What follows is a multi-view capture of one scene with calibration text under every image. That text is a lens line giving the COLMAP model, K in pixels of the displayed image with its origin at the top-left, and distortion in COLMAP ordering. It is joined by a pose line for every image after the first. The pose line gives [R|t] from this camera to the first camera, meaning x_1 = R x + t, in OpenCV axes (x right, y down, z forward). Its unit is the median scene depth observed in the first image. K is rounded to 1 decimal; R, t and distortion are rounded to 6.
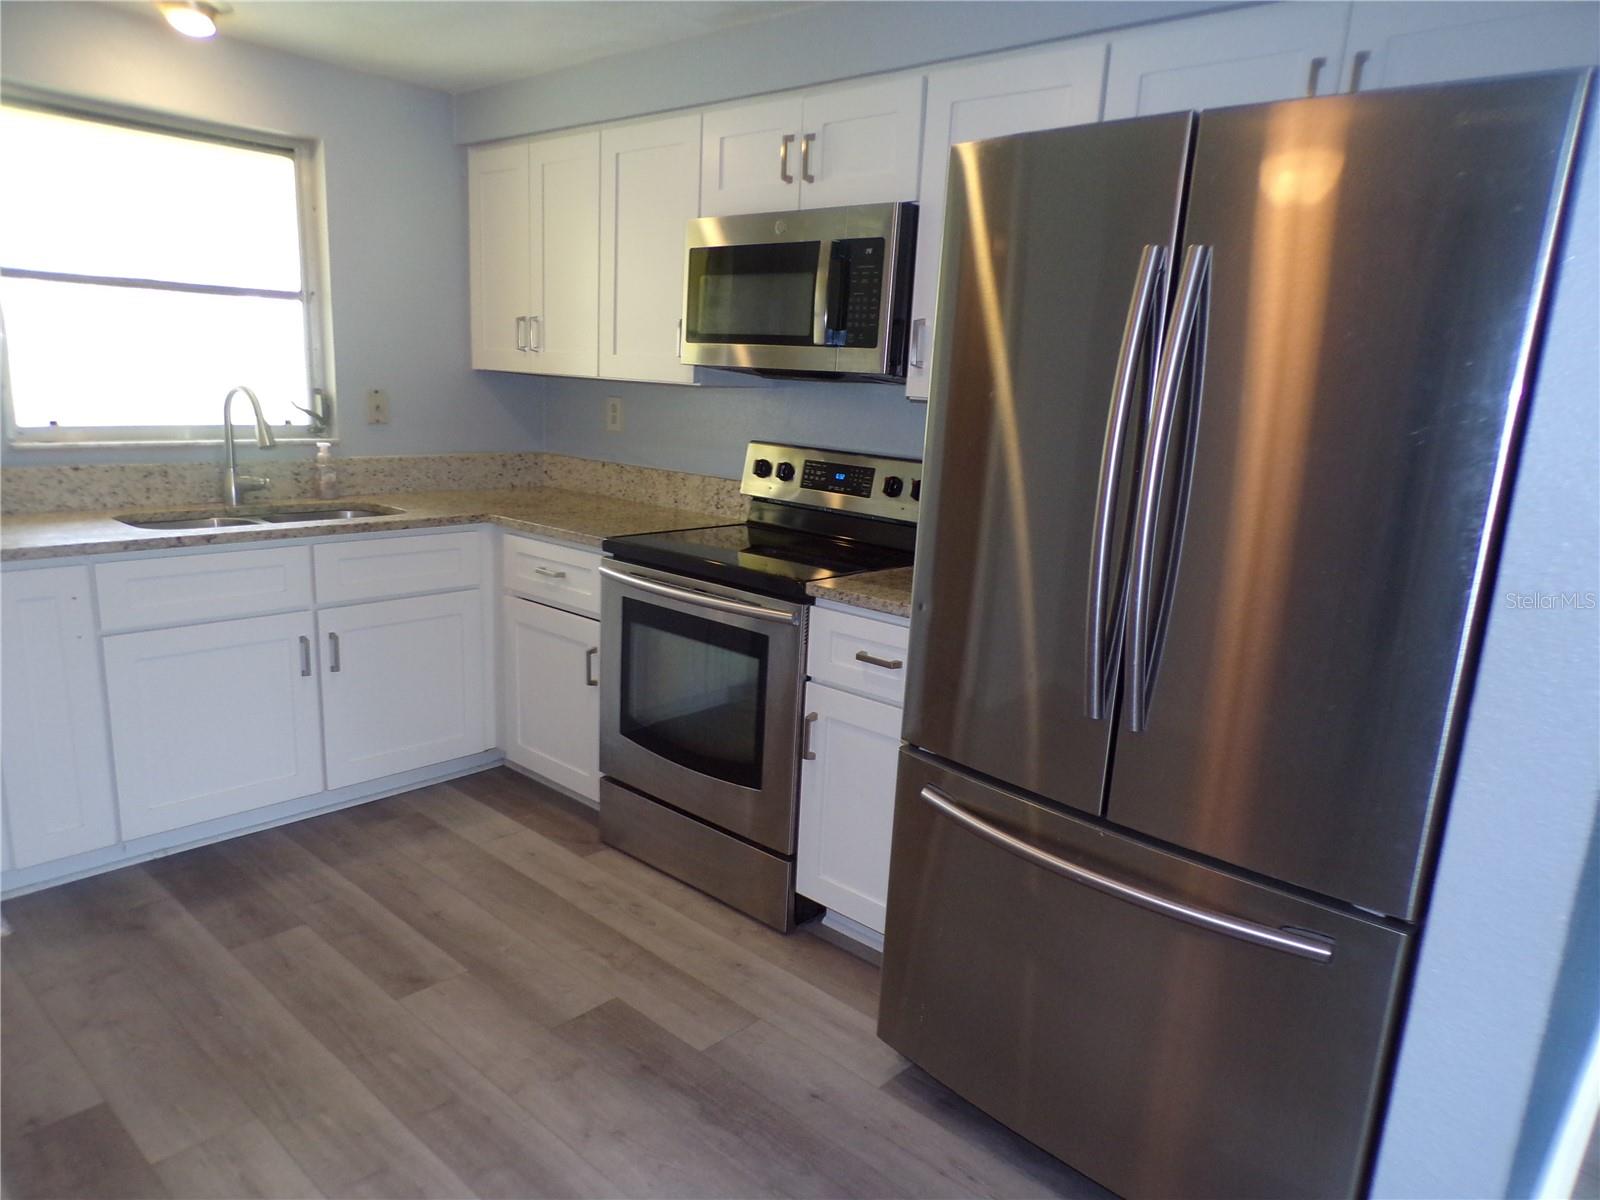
lens RADIAL K [[1100.8, 0, 734.3], [0, 1100.8, 595.5], [0, 0, 1]] dist [0.003305, 0.001655]
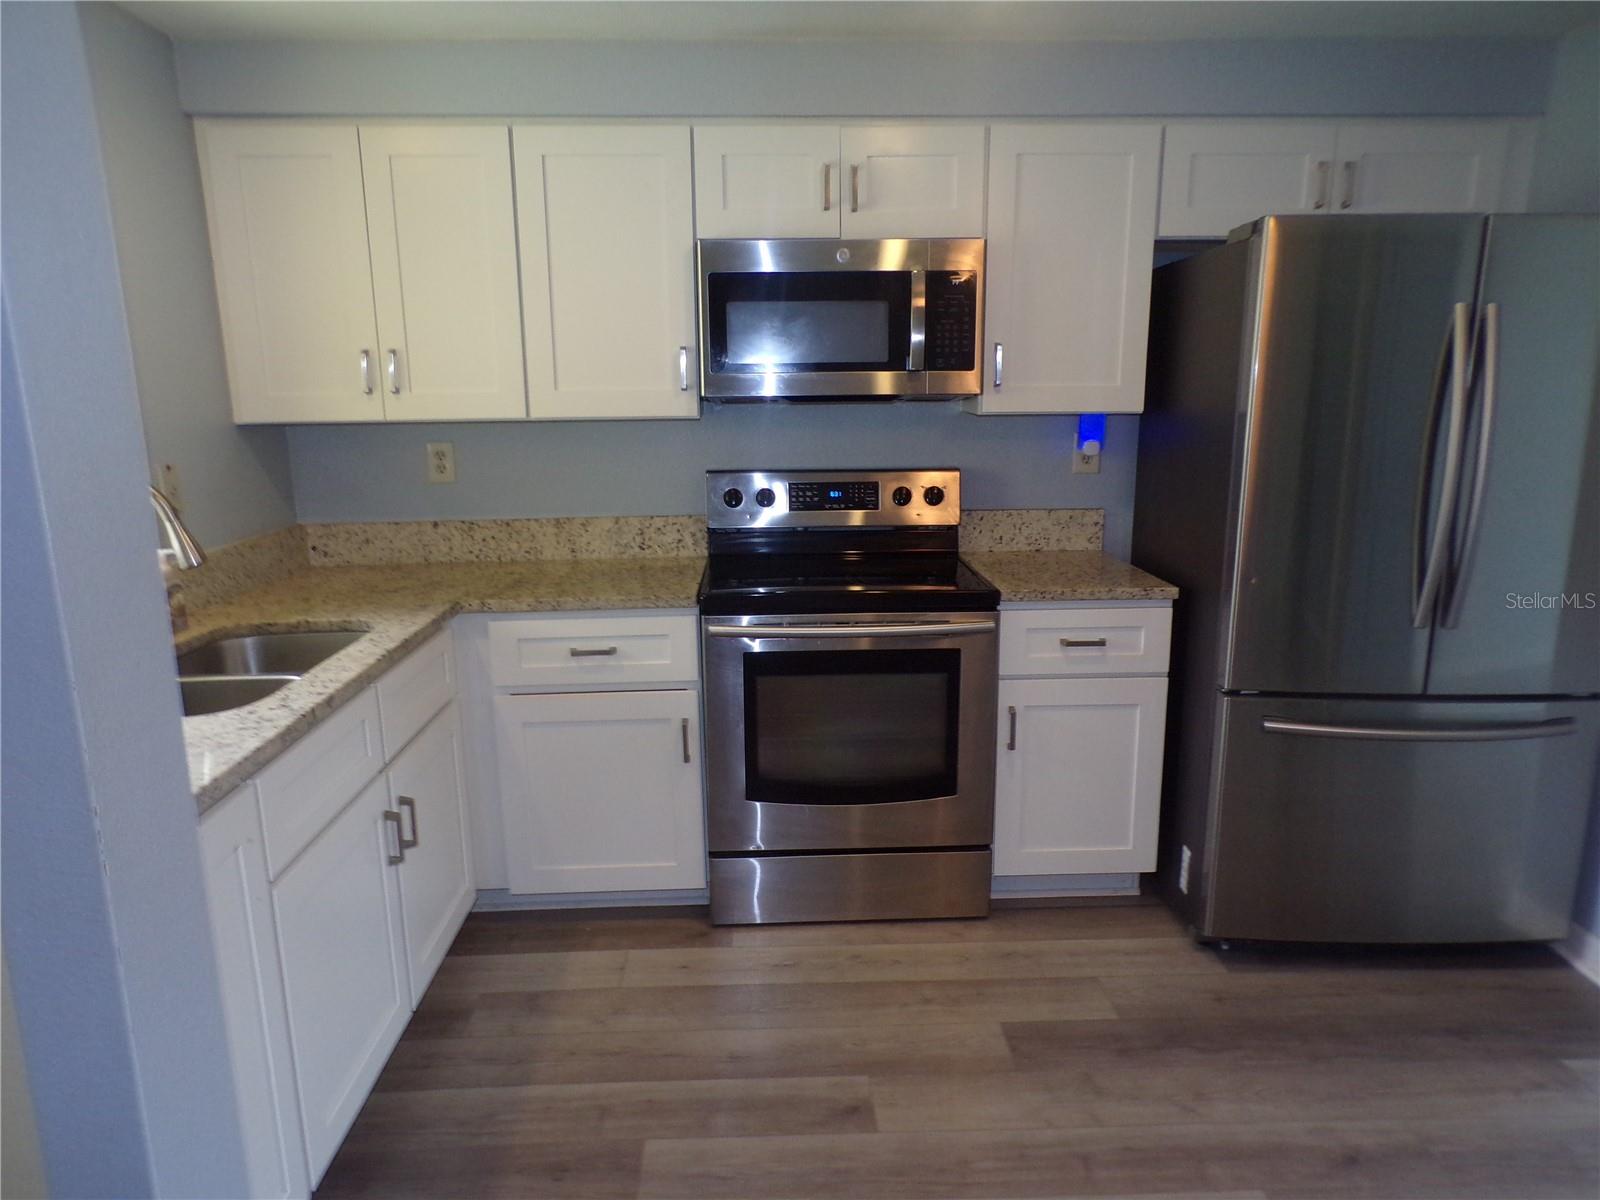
lens RADIAL K [[1128.9, 0, 804.5], [0, 1128.9, 607.6], [0, 0, 1]] dist [-0.003005, 0.001589]
pose [[0.699191, -0.202630, 0.685618, -0.684214], [0.191248, 0.977056, 0.093729, -0.111817], [-0.688880, 0.065589, 0.721902, 0.271833]]
